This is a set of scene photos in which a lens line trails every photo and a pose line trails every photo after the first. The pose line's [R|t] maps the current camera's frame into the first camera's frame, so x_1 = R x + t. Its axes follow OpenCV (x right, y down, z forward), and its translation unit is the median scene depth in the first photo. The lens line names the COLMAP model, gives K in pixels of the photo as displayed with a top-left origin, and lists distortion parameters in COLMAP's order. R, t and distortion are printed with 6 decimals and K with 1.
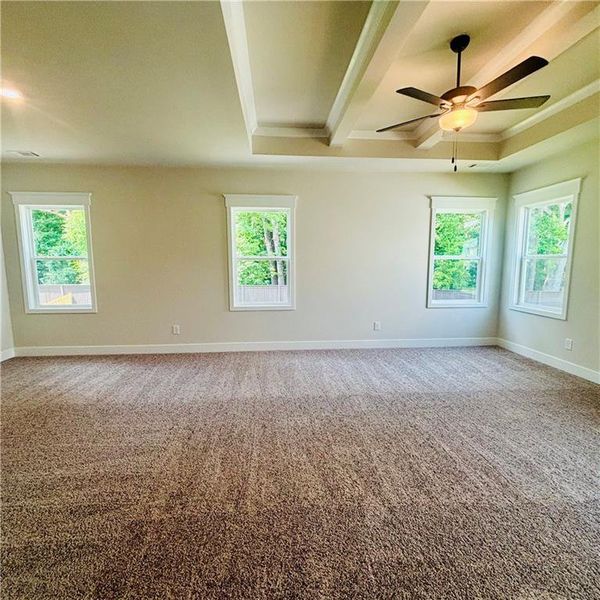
lens RADIAL K [[322.1, 0, 300.1], [0, 322.1, 300.6], [0, 0, 1]] dist [0.003502, -0.000691]
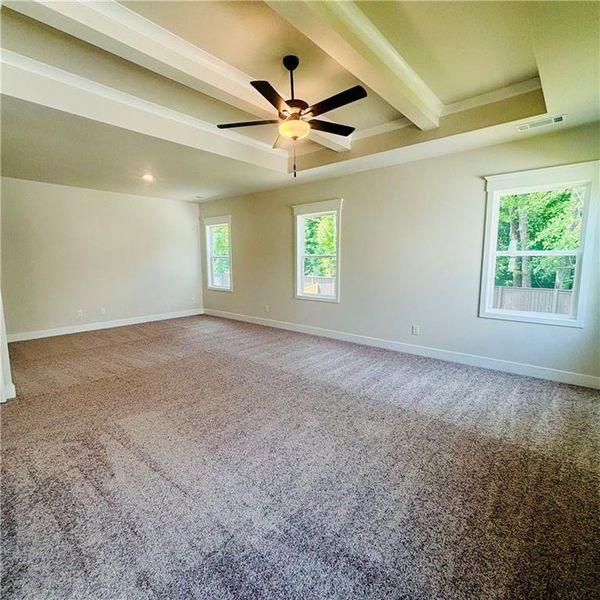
lens RADIAL K [[322.1, 0, 297.5], [0, 322.1, 300.3], [0, 0, 1]] dist [0.003502, -0.000691]
pose [[0.702051, 0.090477, -0.706356, 0.674794], [-0.083633, 0.995507, 0.044392, -0.017350], [0.707199, 0.027909, 0.706464, 0.124995]]
